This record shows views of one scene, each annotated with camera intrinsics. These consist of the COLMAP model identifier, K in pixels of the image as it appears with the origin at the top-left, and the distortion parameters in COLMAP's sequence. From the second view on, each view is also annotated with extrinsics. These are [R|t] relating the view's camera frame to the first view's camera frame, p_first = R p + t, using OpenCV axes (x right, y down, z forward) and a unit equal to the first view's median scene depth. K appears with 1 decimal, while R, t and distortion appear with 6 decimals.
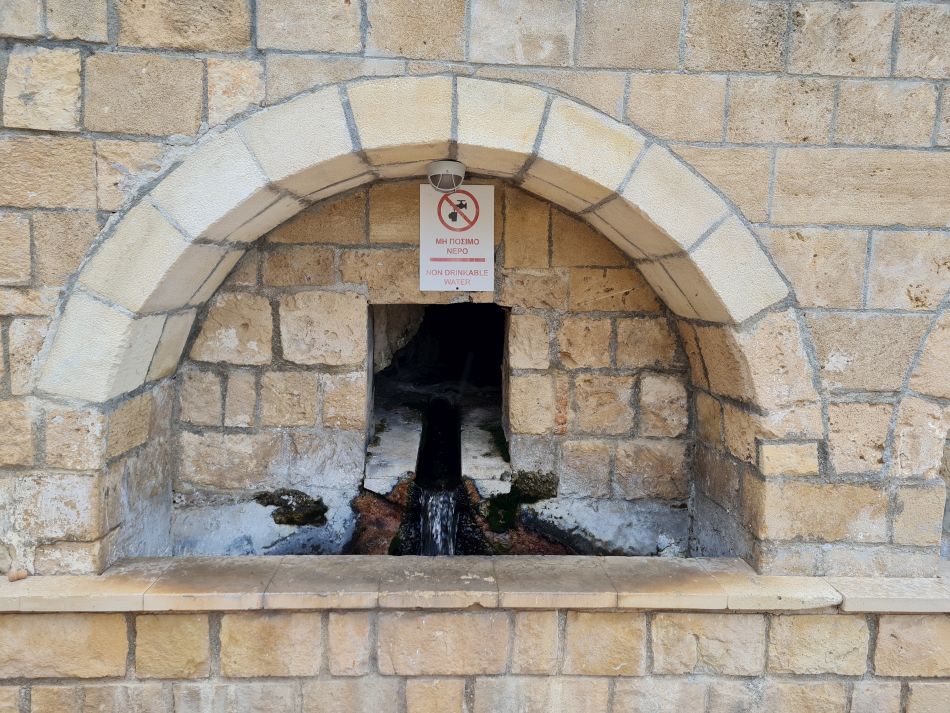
lens RADIAL K [[707.4, 0, 476.9], [0, 707.4, 346.7], [0, 0, 1]] dist [0.035856, -0.001561]
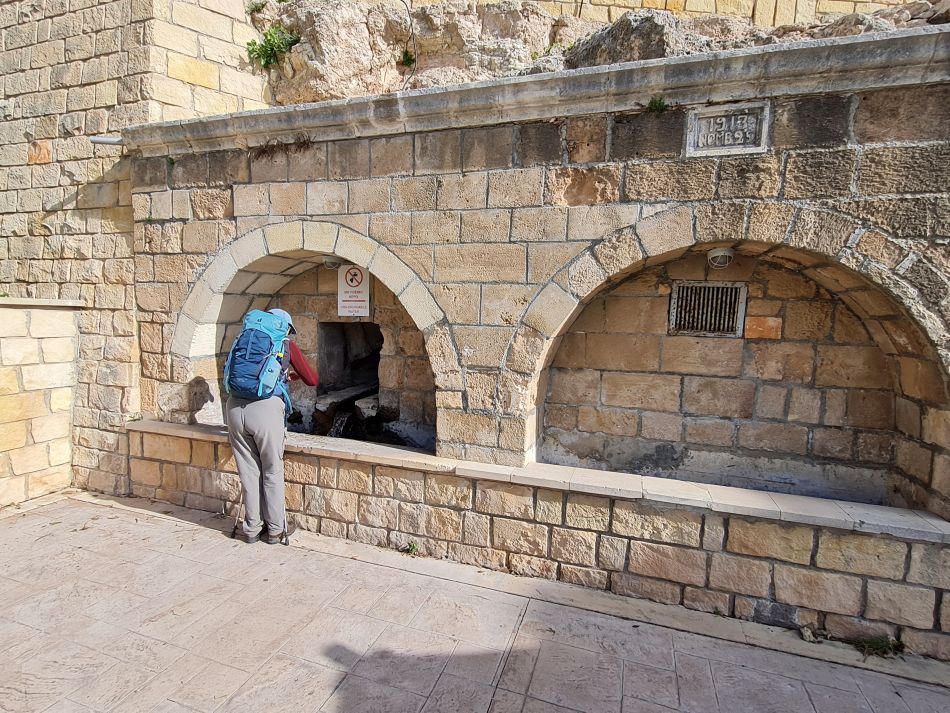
lens RADIAL K [[484.3, 0, 473.2], [0, 484.3, 360.2], [0, 0, 1]] dist [-0.002091, 0.000384]
pose [[0.933715, 0.037995, -0.355996, 0.984251], [-0.040762, 0.999169, -0.000271, 0.044585], [0.355690, 0.014764, 0.934487, -0.243533]]
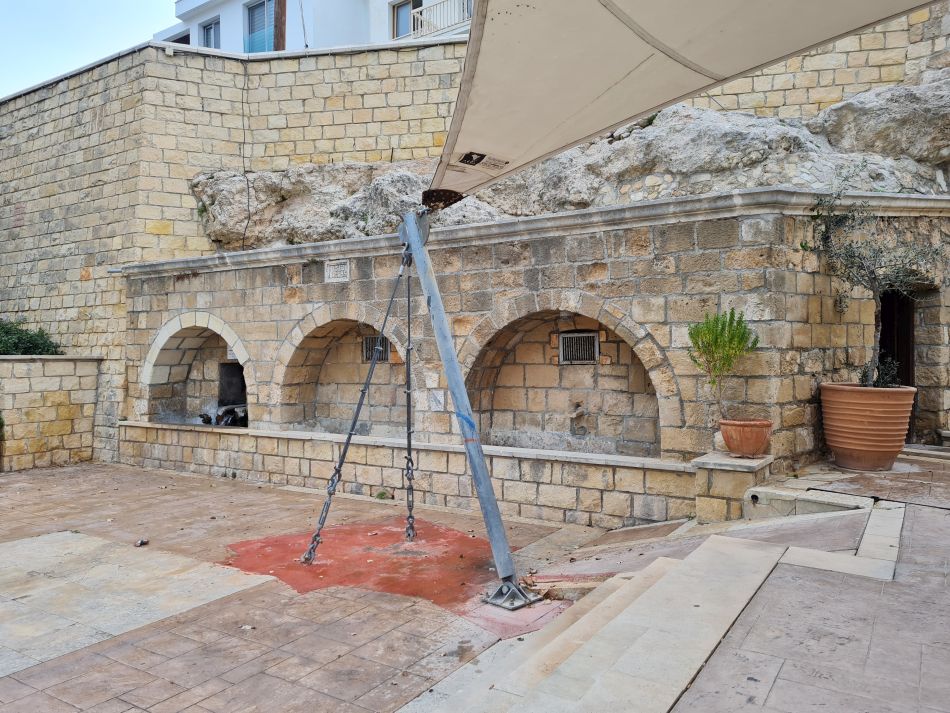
lens RADIAL K [[701.0, 0, 475.0], [0, 701.0, 356.5], [0, 0, 1]] dist [0.047769, -0.000108]
pose [[0.816411, -0.026617, -0.576858, 3.720782], [-0.028843, 0.995811, -0.086769, 0.225784], [0.576751, 0.087478, 0.812223, -1.486444]]
